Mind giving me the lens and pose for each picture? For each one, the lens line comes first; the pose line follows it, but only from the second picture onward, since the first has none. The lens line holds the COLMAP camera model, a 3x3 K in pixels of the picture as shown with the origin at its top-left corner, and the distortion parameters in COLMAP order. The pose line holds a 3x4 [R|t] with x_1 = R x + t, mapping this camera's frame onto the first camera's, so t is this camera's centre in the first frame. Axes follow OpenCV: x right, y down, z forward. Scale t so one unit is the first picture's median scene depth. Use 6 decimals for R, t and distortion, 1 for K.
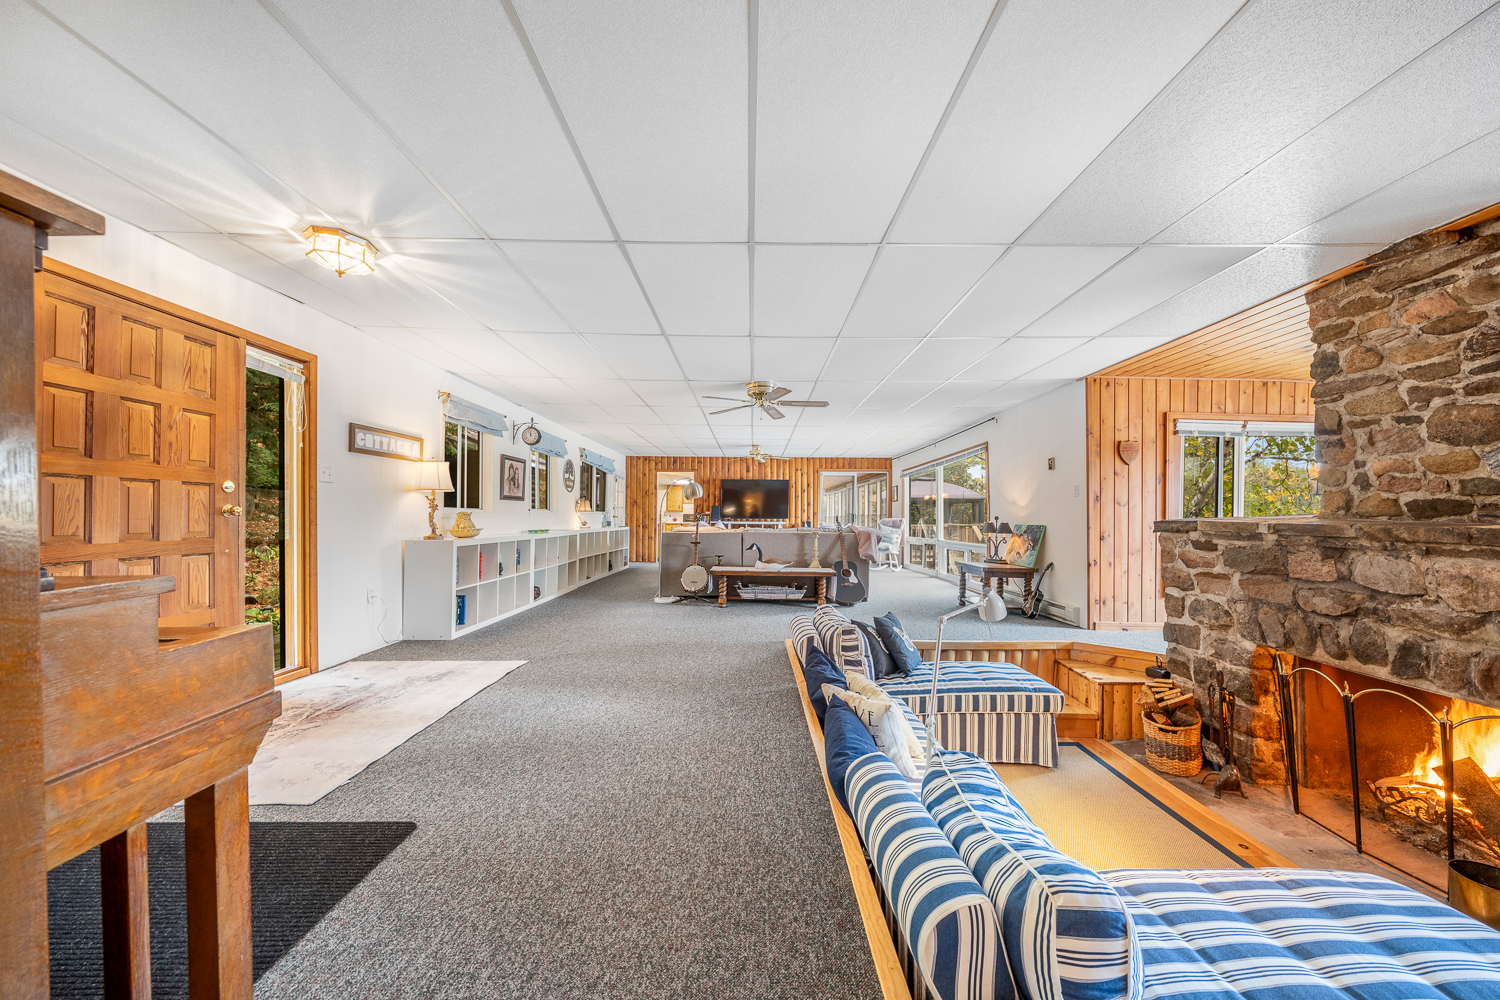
lens RADIAL K [[531.1, 0, 769.7], [0, 531.1, 496.8], [0, 0, 1]] dist [-0.000547, -0.000099]
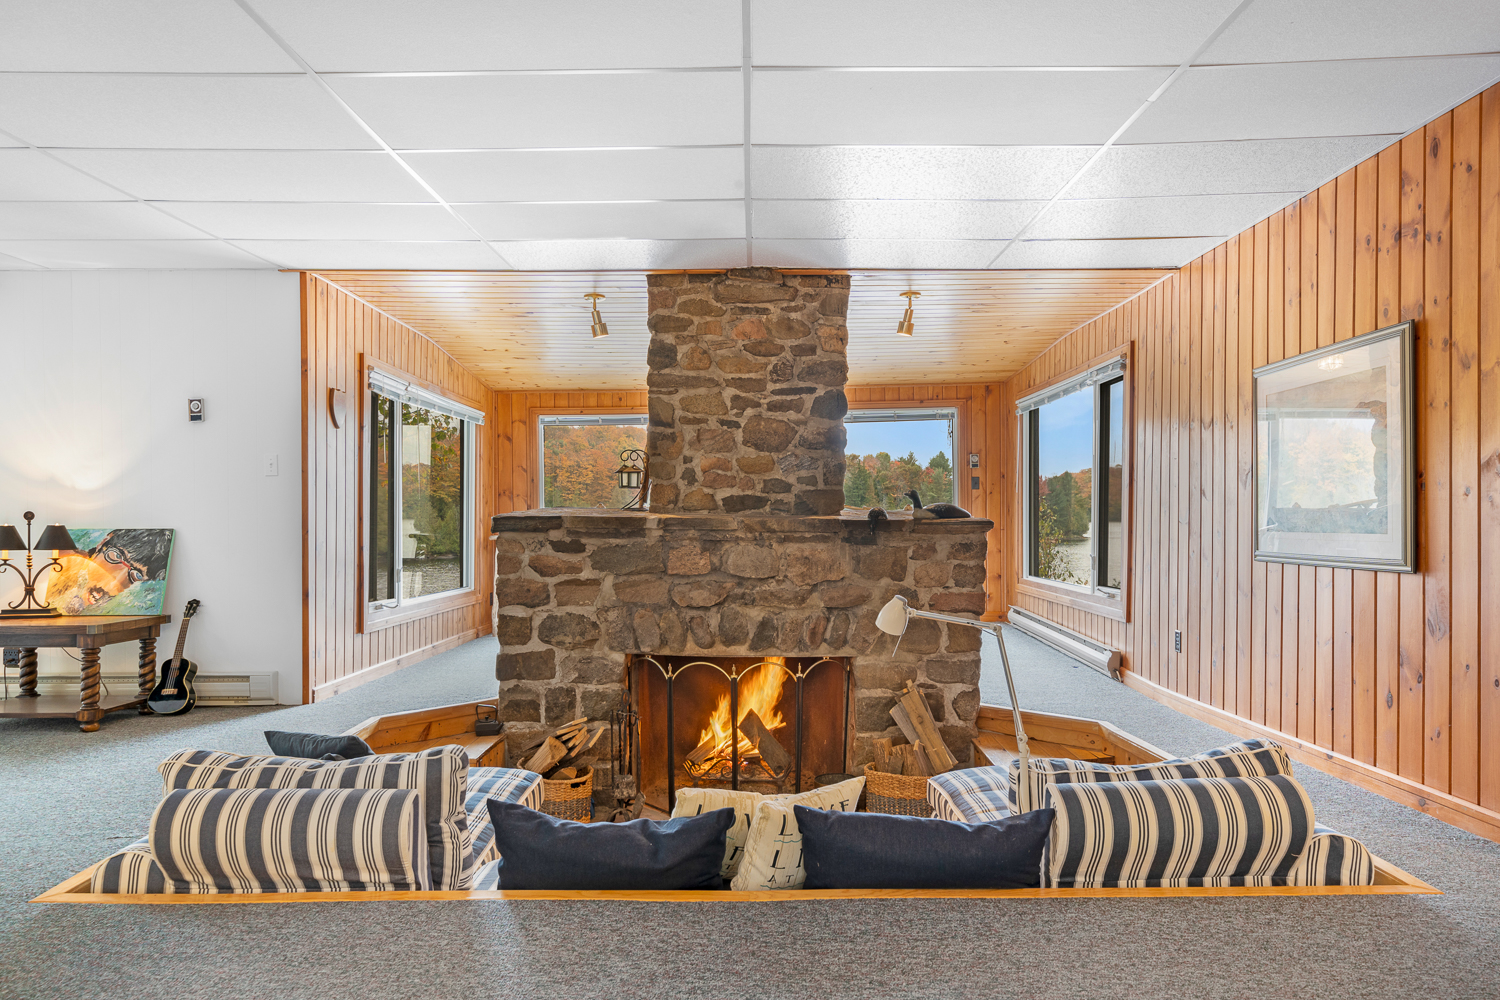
lens RADIAL K [[978.3, 0, 750.0], [0, 978.3, 500.0], [0, 0, 1]] dist [0.003694, 0.000979]
pose [[0.037656, 0.008454, 0.999255, -0.767810], [-0.034150, 0.999391, -0.007168, 0.026330], [-0.998707, -0.033855, 0.037922, 0.789669]]
